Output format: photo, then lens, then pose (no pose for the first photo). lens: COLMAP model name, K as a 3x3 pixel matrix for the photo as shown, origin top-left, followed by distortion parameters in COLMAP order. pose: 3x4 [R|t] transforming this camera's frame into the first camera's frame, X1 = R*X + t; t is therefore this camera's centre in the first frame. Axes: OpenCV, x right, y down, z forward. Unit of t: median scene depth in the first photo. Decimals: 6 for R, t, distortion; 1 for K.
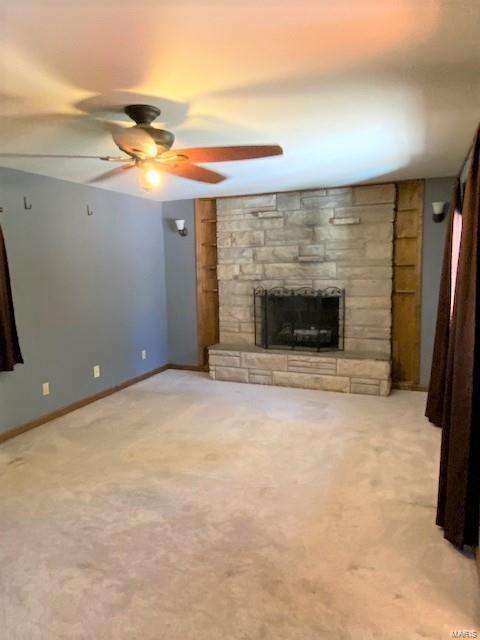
lens RADIAL K [[434.6, 0, 240.0], [0, 434.6, 320.0], [0, 0, 1]] dist [0.106600, -0.122828]
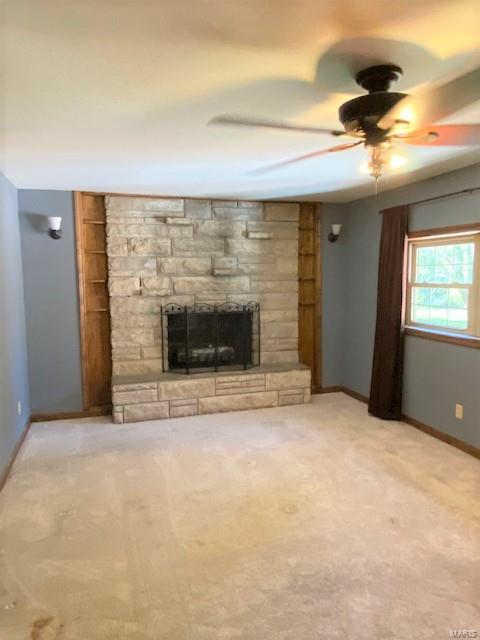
lens RADIAL K [[434.6, 0, 240.0], [0, 434.6, 320.0], [0, 0, 1]] dist [0.106600, -0.122828]
pose [[0.775491, -0.053747, 0.629067, -0.409716], [0.078559, 0.996841, -0.011675, -0.023824], [-0.626452, 0.058473, 0.777263, 0.256191]]
